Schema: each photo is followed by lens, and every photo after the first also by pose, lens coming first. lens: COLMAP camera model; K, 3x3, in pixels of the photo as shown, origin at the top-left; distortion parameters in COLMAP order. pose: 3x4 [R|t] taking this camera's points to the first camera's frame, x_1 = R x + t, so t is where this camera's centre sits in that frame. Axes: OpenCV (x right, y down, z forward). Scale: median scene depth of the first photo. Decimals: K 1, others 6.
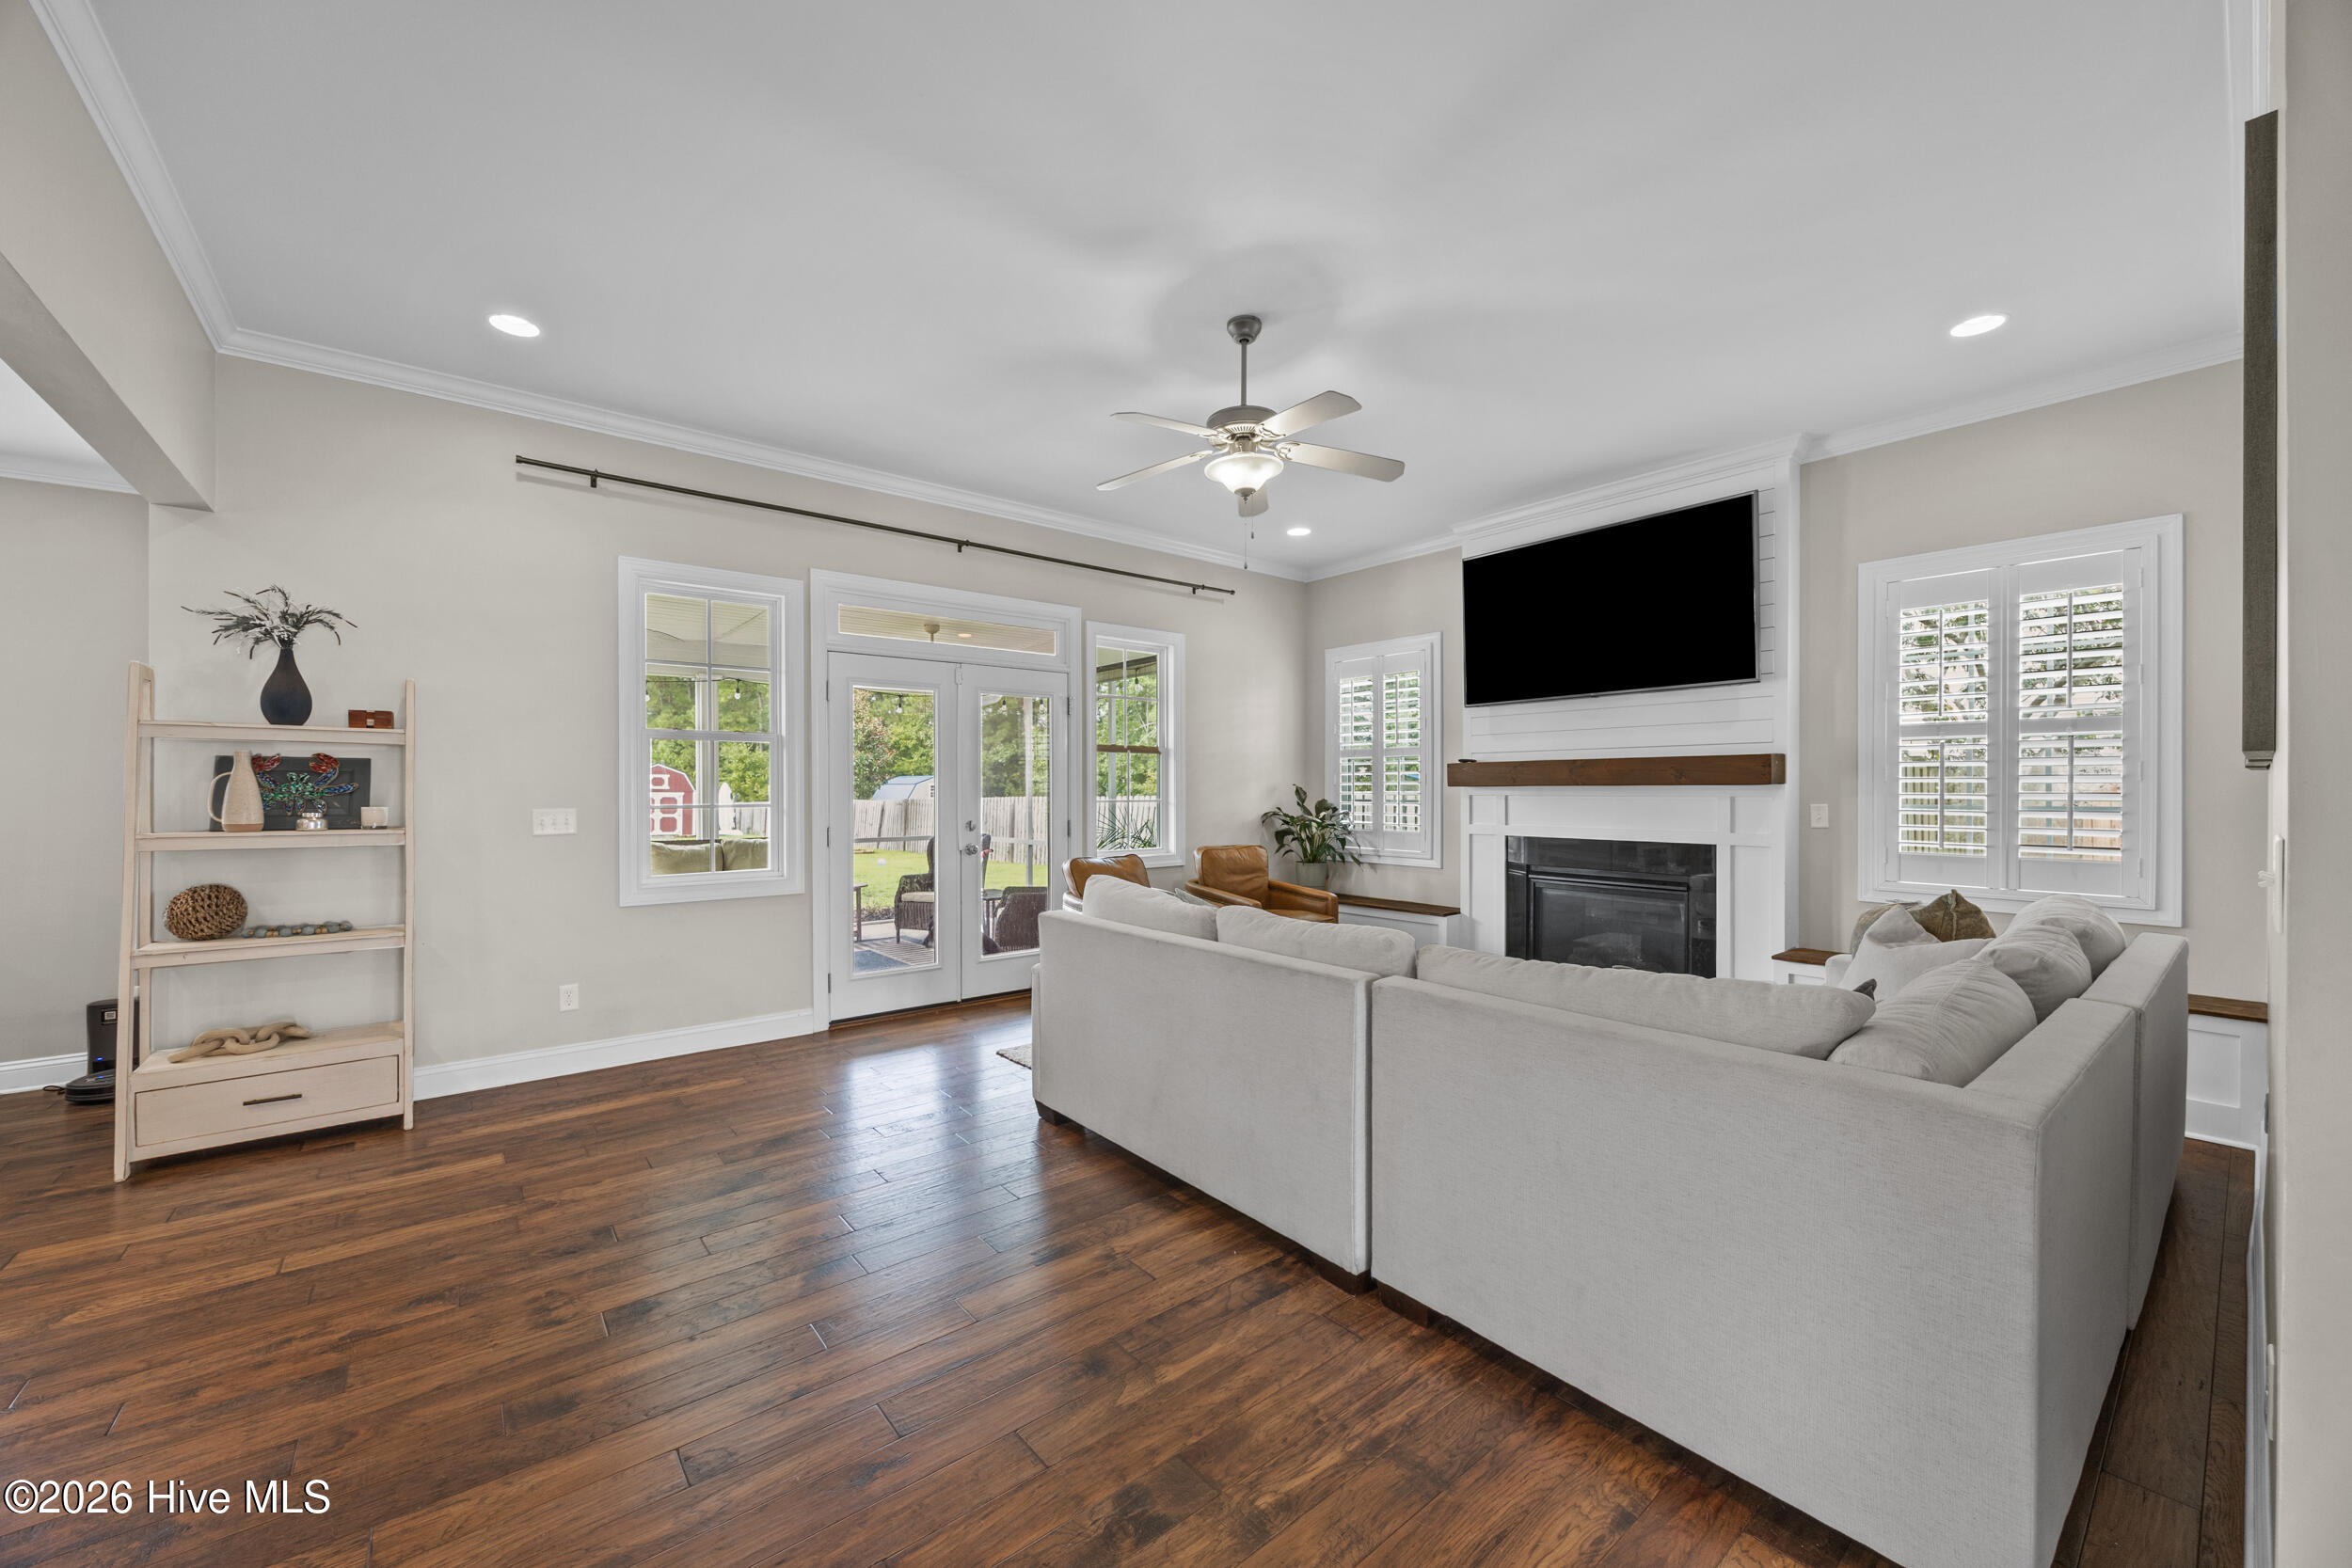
lens RADIAL K [[891.7, 0, 1160.3], [0, 891.7, 789.9], [0, 0, 1]] dist [-0.001585, -0.000589]
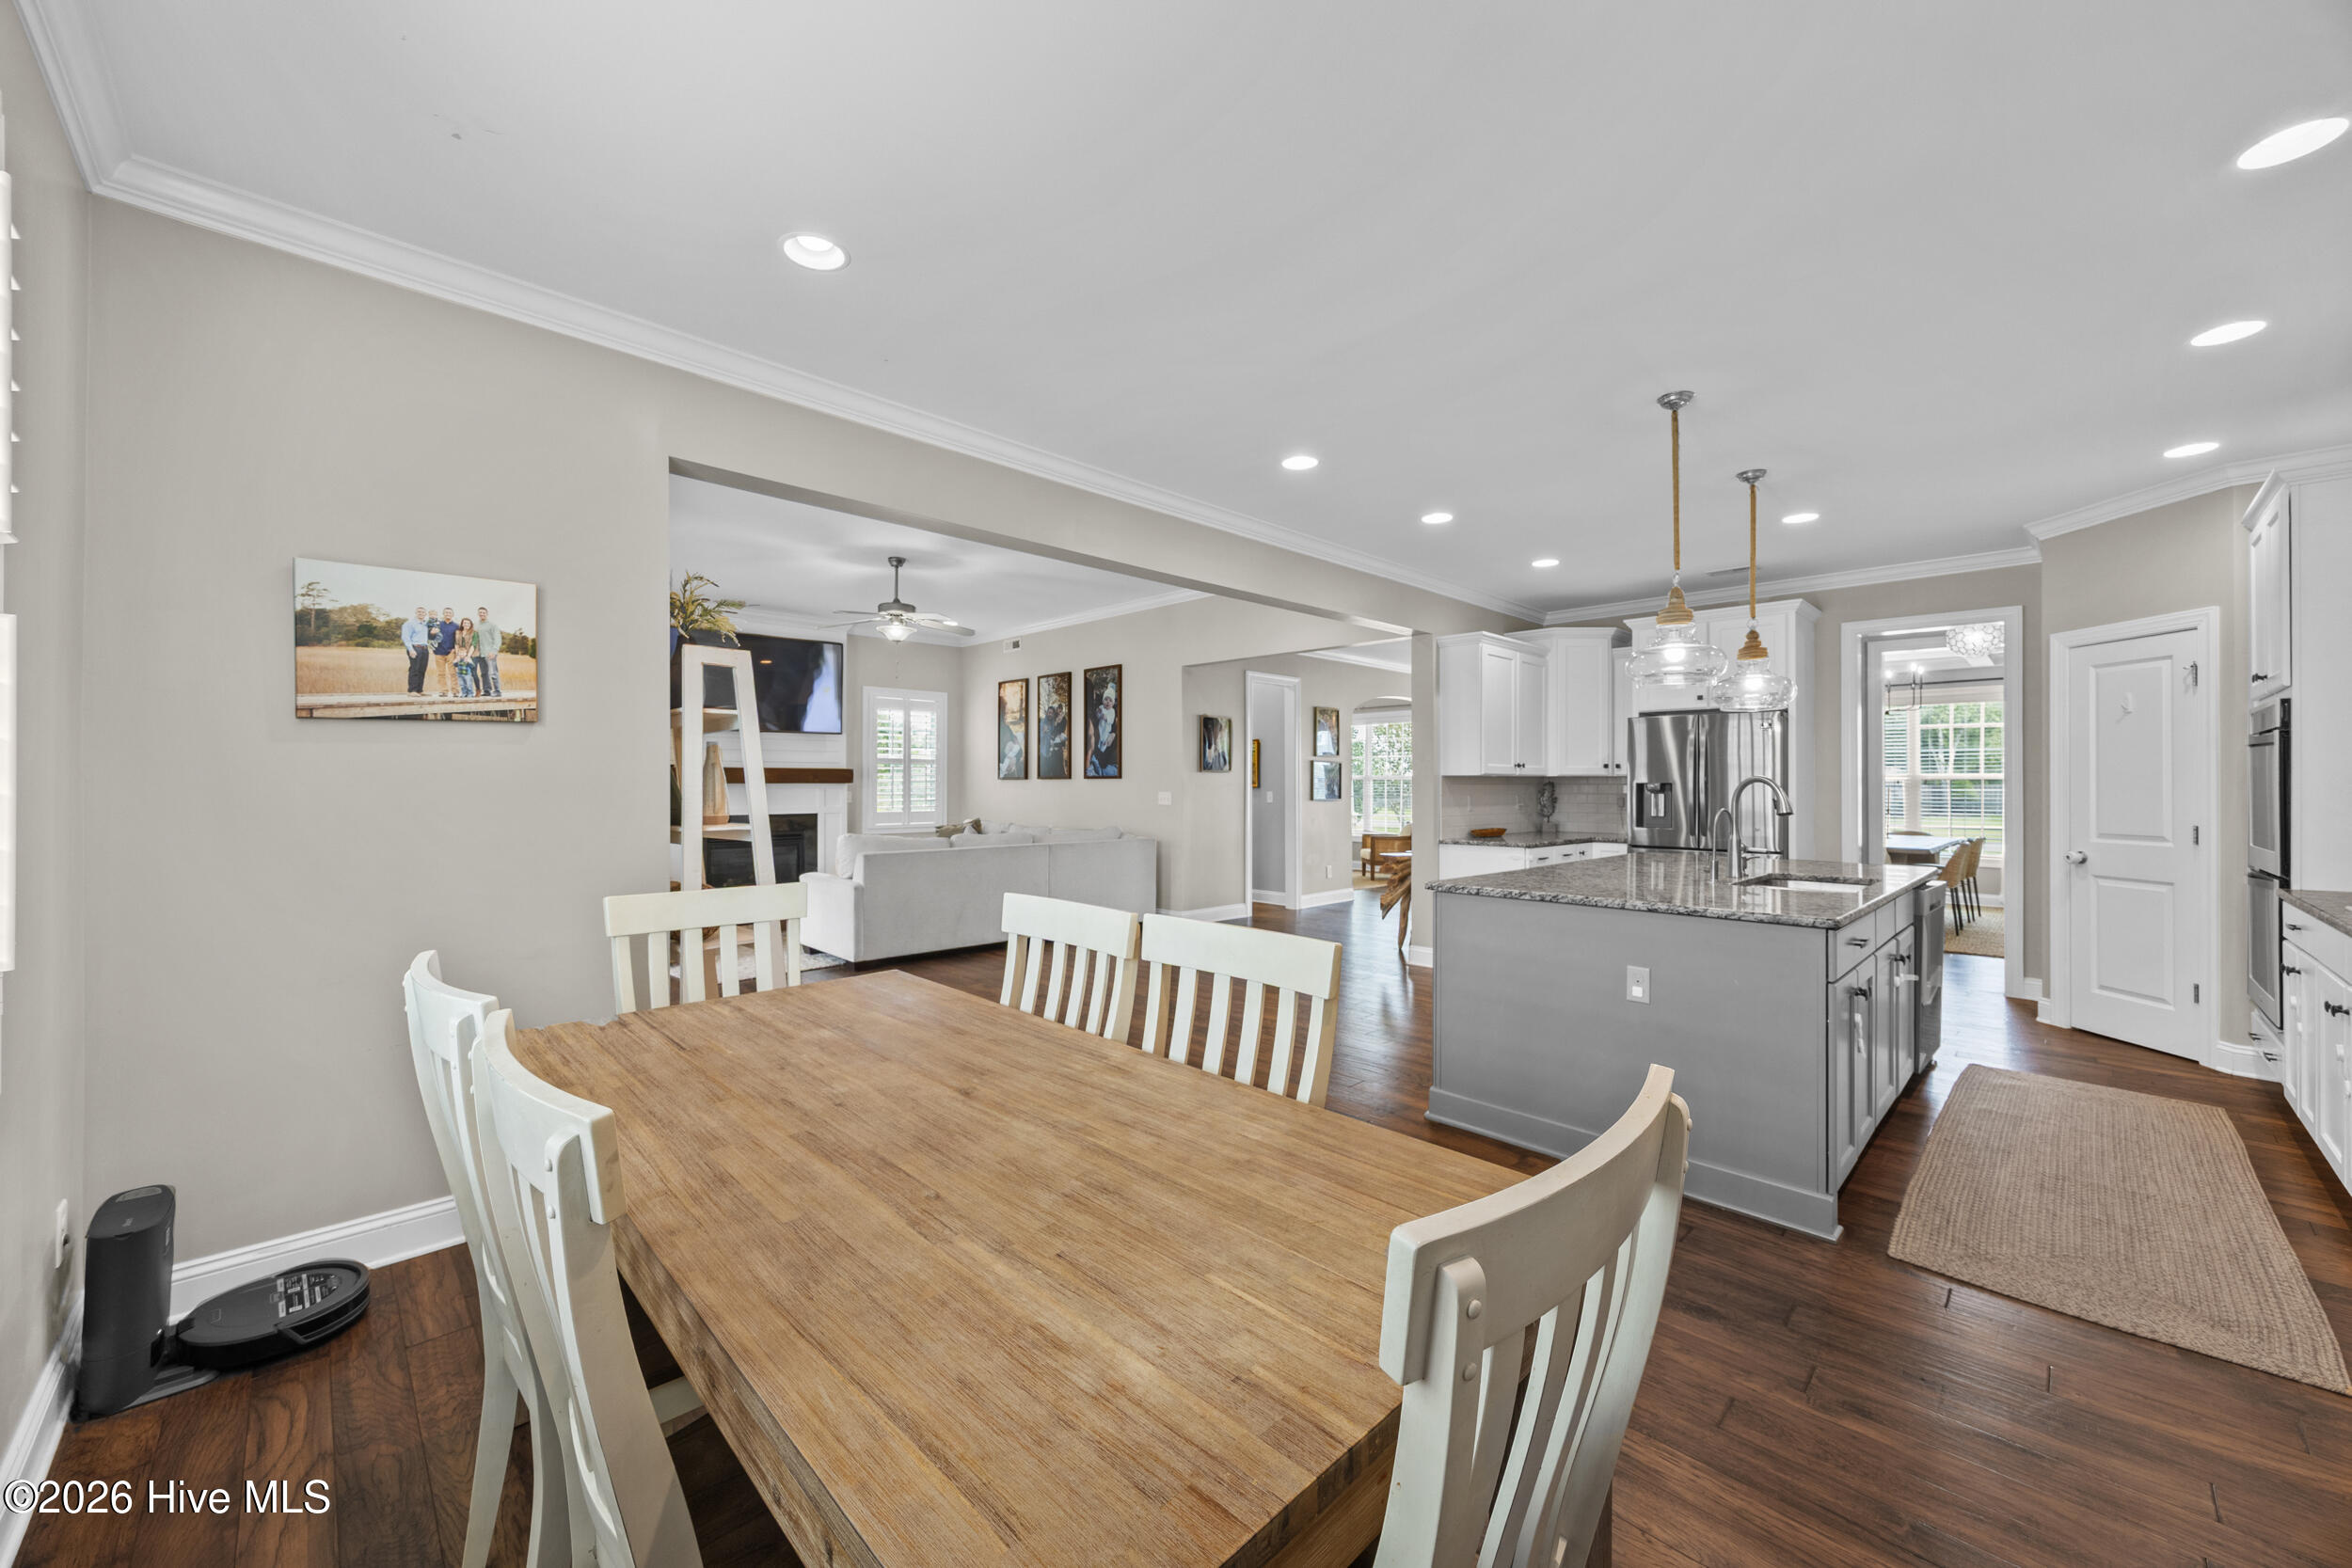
lens RADIAL K [[891.7, 0, 1179.8], [0, 891.7, 775.9], [0, 0, 1]] dist [-0.001585, -0.000589]
pose [[-0.105407, 0.013009, 0.994344, -1.498978], [0.001469, 0.999915, -0.012926, 0.004471], [-0.994428, 0.000098, -0.105417, 0.424118]]
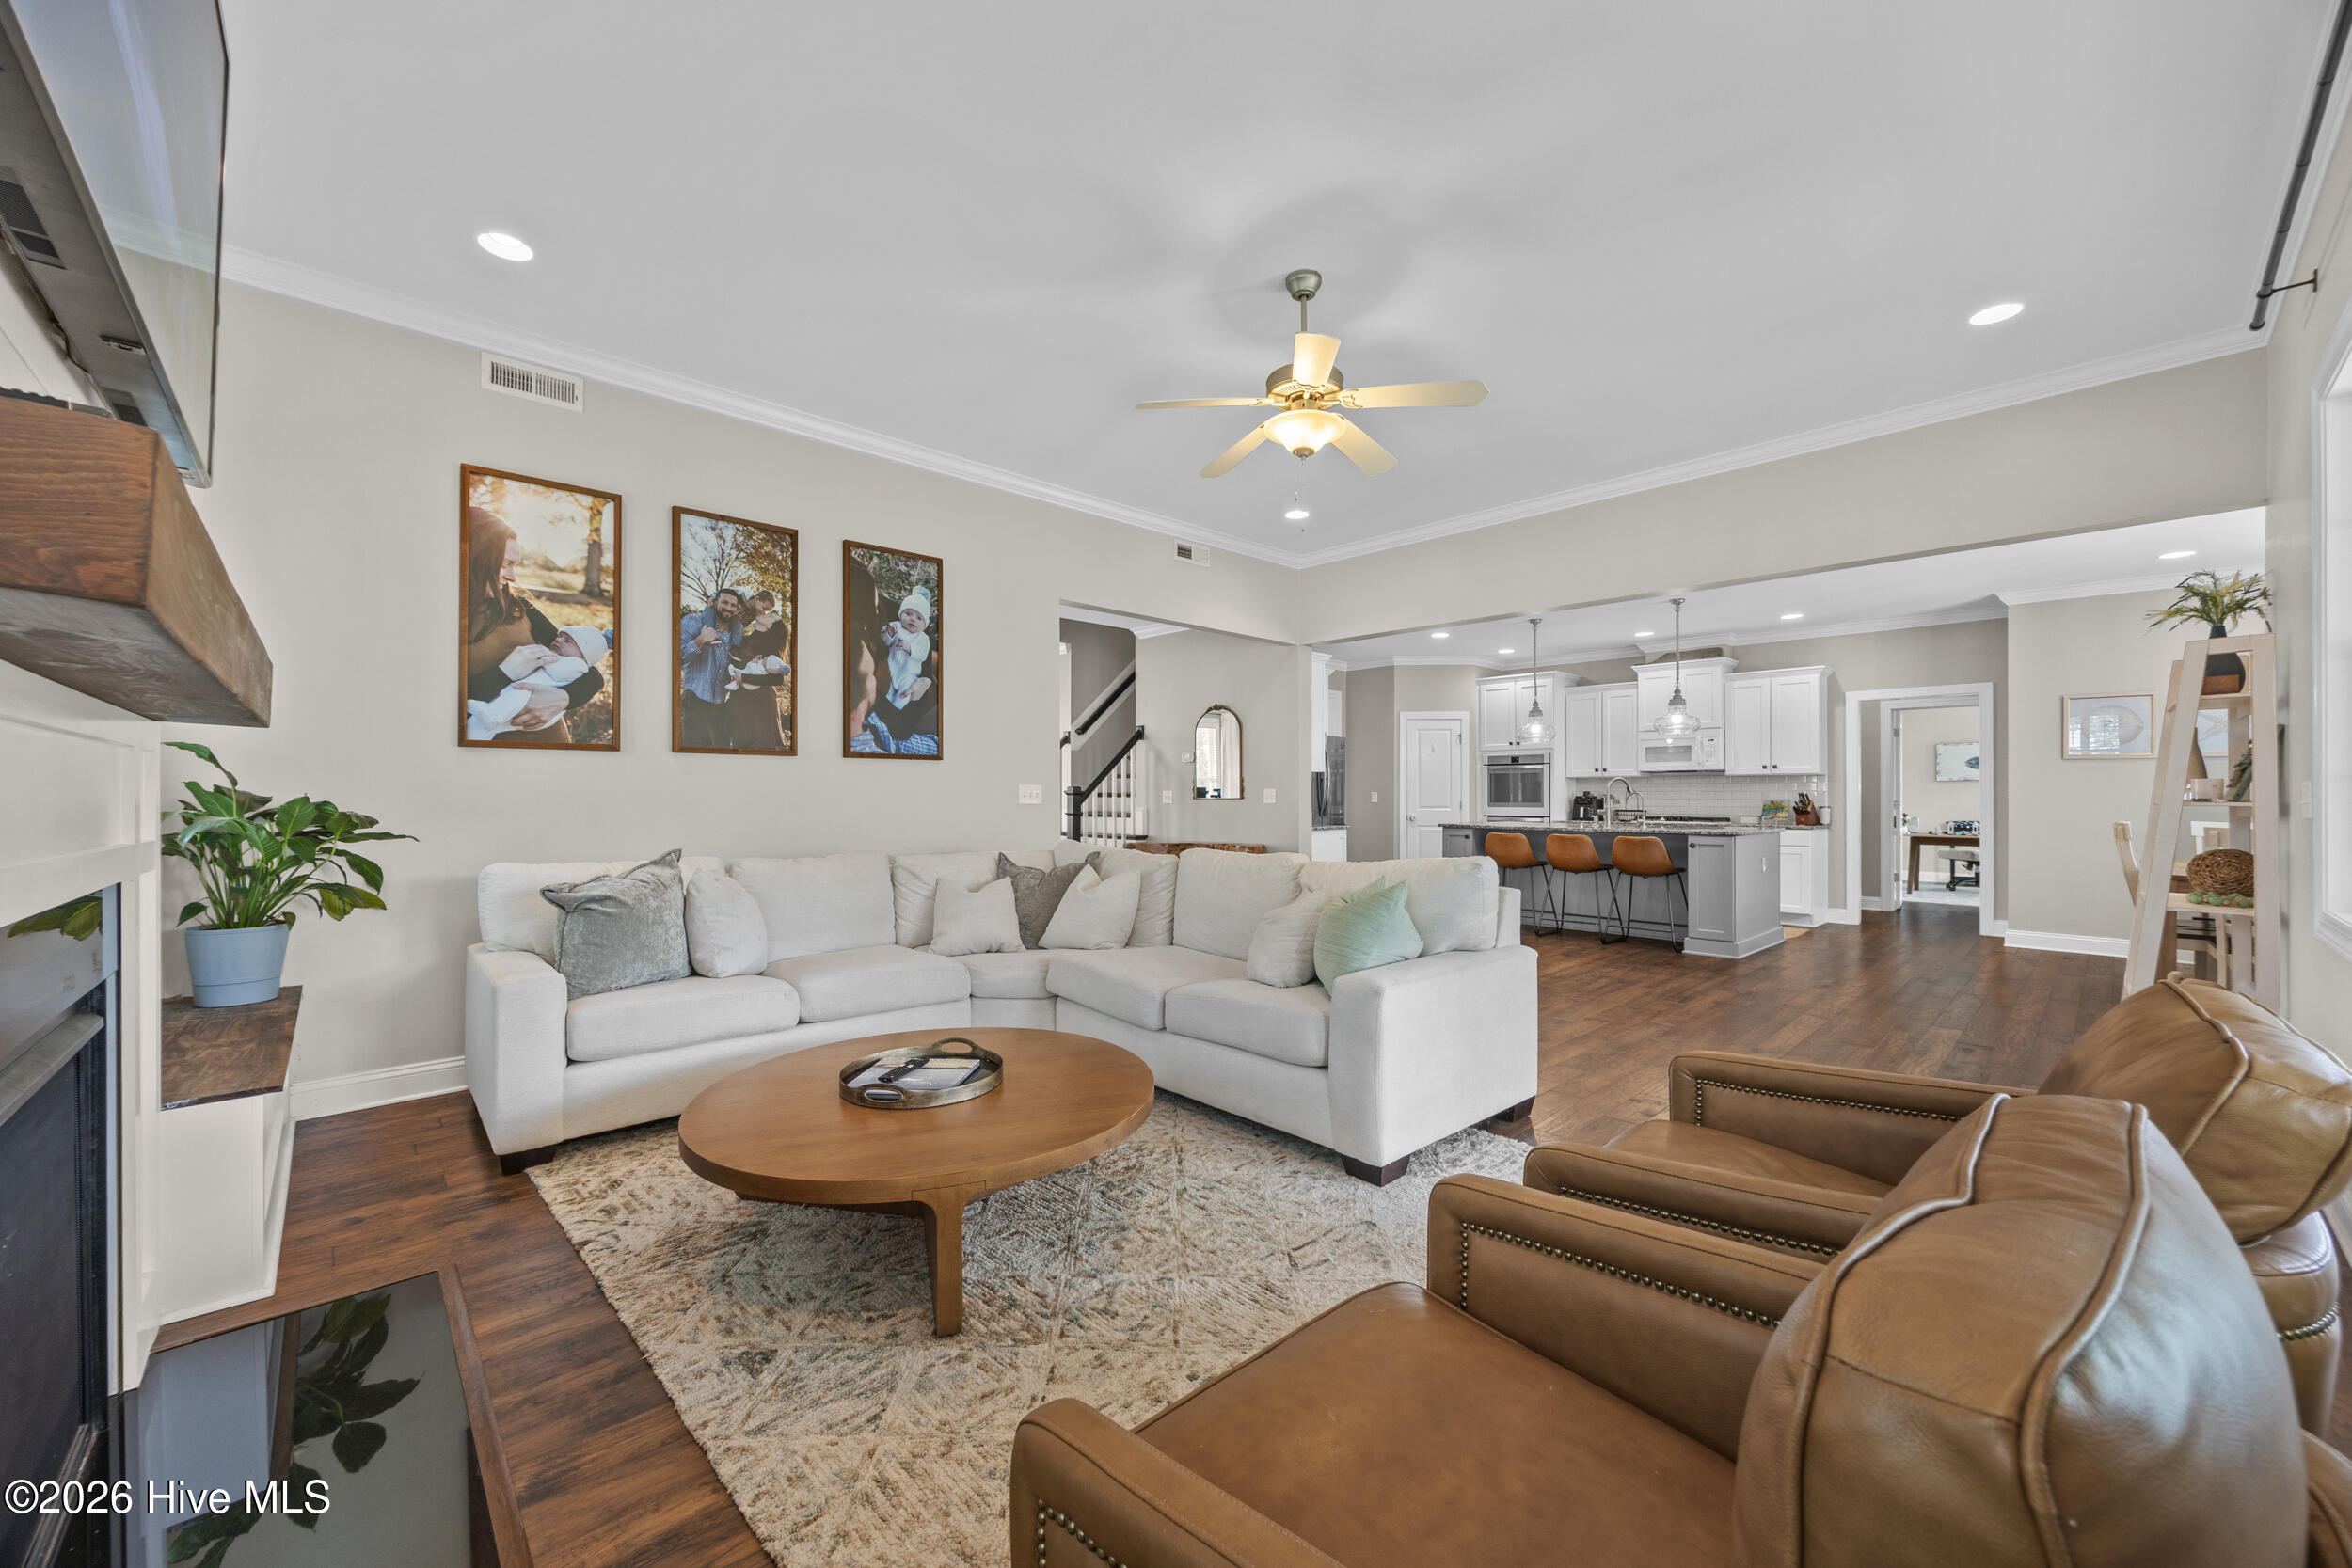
lens RADIAL K [[891.7, 0, 1163.0], [0, 891.7, 789.7], [0, 0, 1]] dist [-0.001585, -0.000589]
pose [[-0.997192, 0.001360, -0.074872, 0.238181], [0.001726, 0.999987, -0.004825, 0.026556], [0.074864, -0.004941, -0.997182, 1.458406]]
